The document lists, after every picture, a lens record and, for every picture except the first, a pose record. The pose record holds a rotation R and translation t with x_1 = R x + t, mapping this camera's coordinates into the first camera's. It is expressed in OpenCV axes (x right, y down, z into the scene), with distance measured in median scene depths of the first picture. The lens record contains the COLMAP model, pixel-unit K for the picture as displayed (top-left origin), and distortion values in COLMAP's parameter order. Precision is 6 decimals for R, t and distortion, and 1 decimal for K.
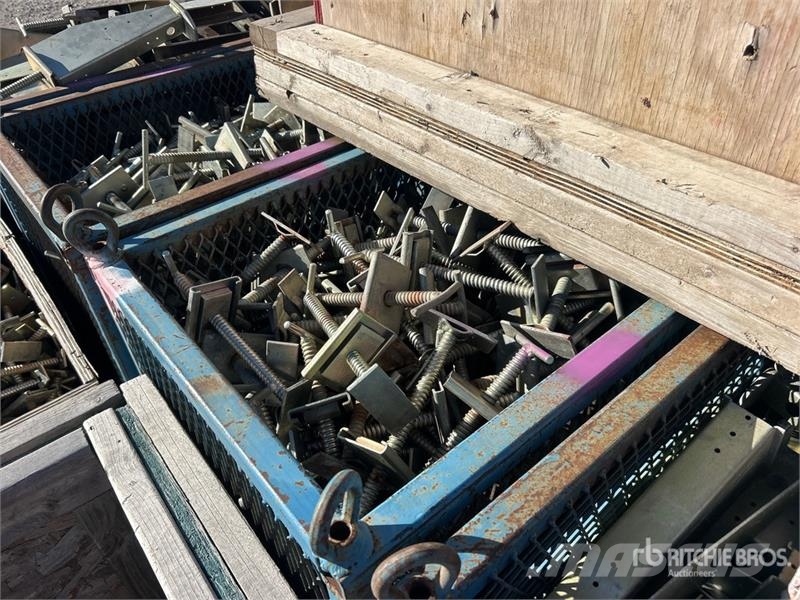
lens RADIAL K [[600.5, 0, 396.5], [0, 600.5, 300.8], [0, 0, 1]] dist [0.023032, -0.019908]
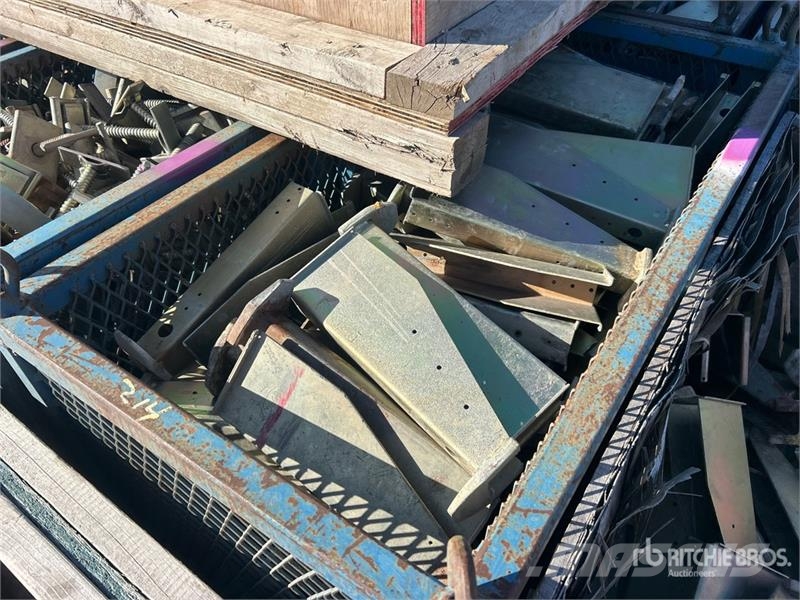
lens RADIAL K [[600.5, 0, 402.5], [0, 600.5, 301.0], [0, 0, 1]] dist [0.023032, -0.019908]
pose [[0.963752, -0.159661, 0.213752, 0.411964], [0.147255, 0.986411, 0.072859, 0.338324], [-0.222480, -0.038742, 0.974167, -0.385552]]
